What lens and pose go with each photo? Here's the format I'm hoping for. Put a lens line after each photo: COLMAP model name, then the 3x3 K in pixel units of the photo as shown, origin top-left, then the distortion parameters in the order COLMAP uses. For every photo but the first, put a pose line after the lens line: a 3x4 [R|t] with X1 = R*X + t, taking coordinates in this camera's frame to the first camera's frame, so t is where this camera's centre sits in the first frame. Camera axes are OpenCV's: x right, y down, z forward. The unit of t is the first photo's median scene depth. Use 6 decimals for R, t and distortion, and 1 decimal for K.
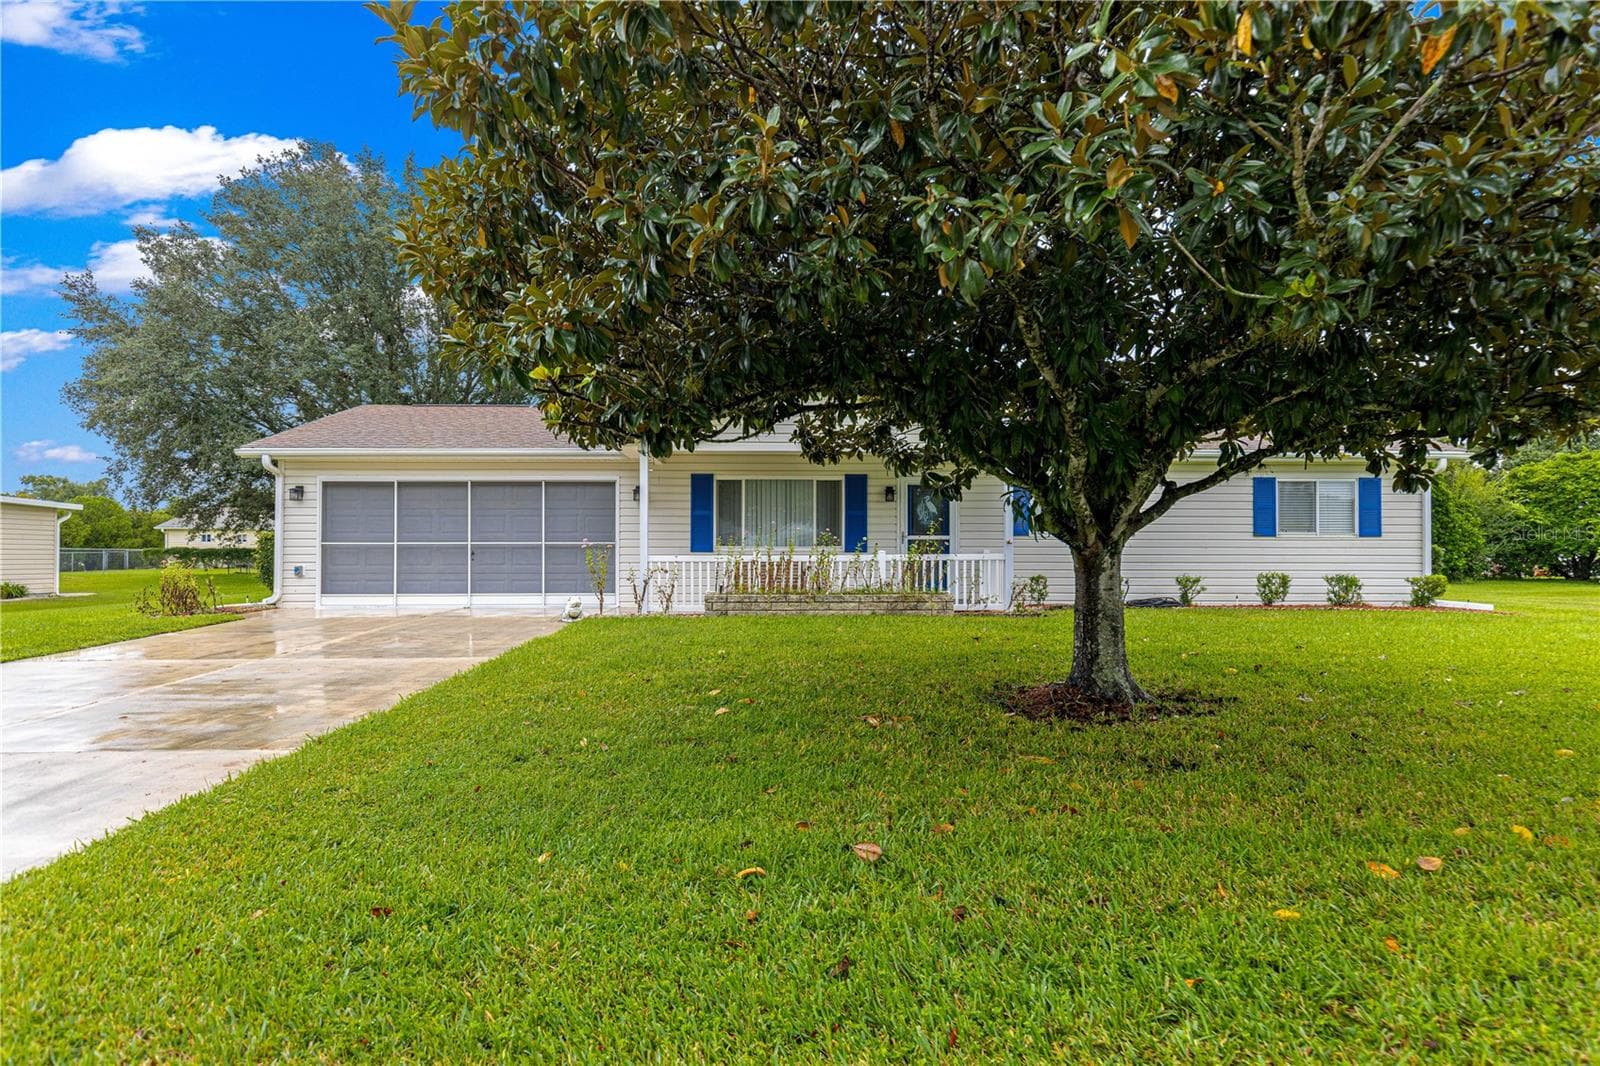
lens RADIAL K [[686.4, 0, 797.0], [0, 686.4, 534.0], [0, 0, 1]] dist [0.005231, 0.000437]
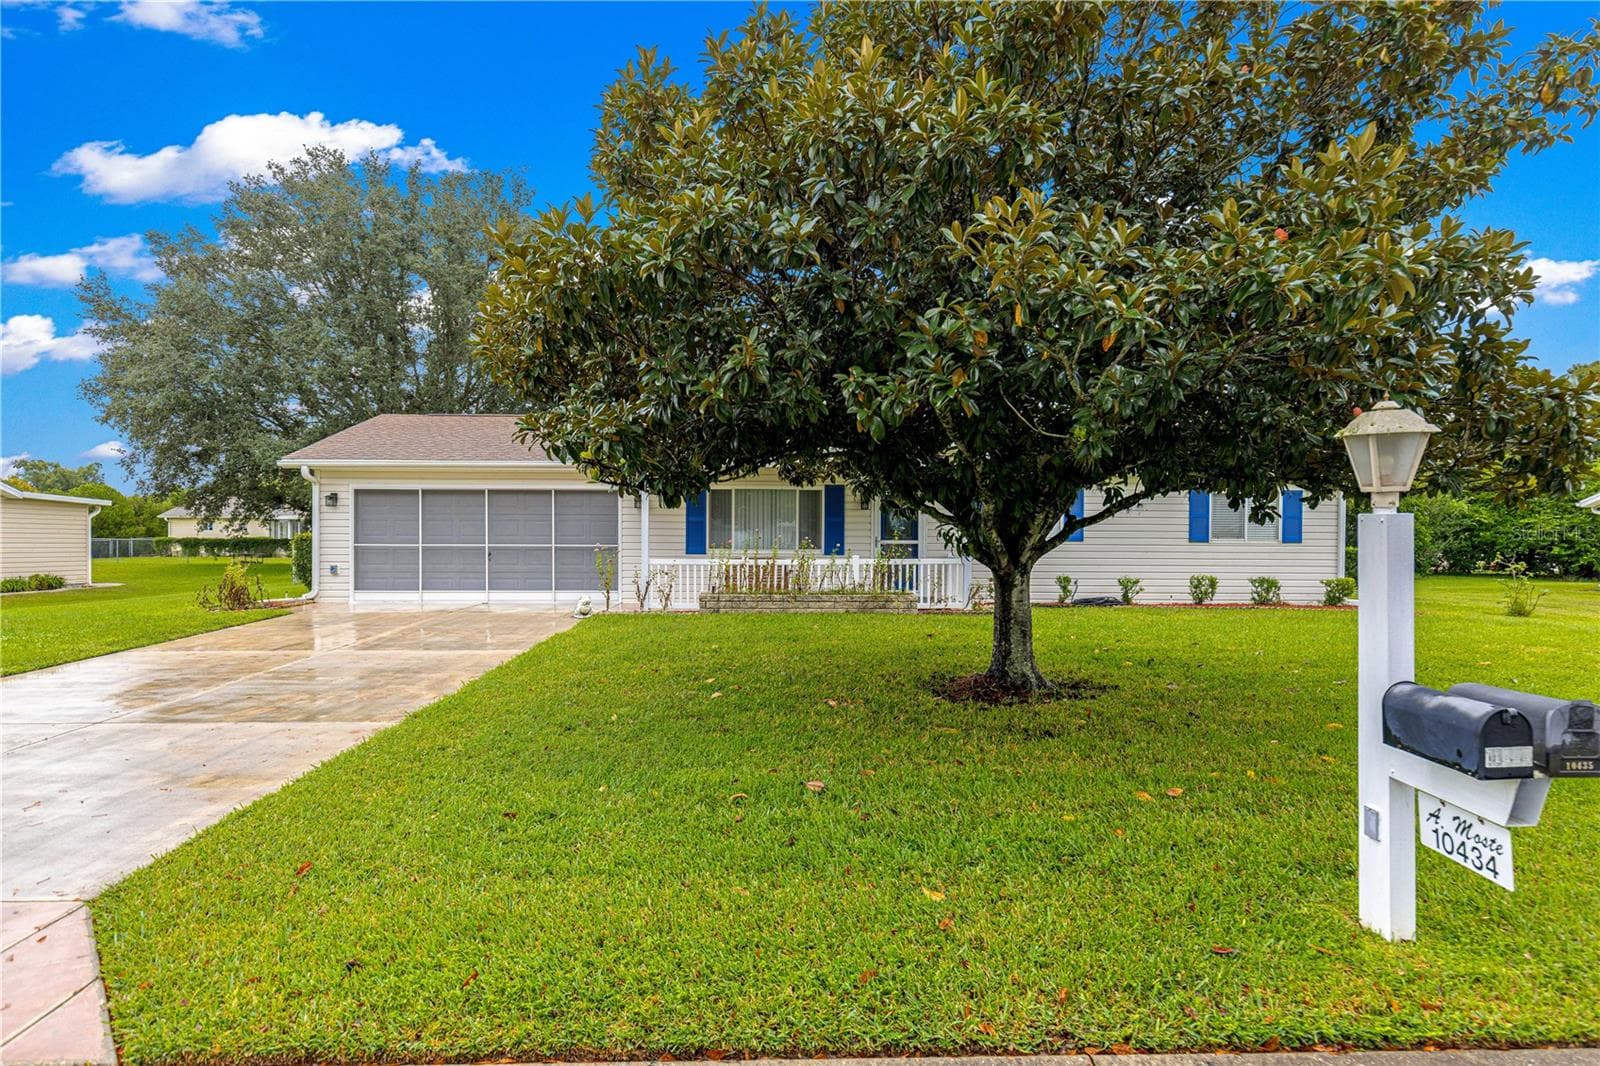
lens RADIAL K [[719.8, 0, 798.3], [0, 719.8, 530.3], [0, 0, 1]] dist [0.002717, -0.000850]
pose [[0.999897, 0.006004, 0.013044, 0.013468], [-0.006317, 0.999690, 0.024089, -0.045941], [-0.012896, -0.024169, 0.999625, -0.187593]]
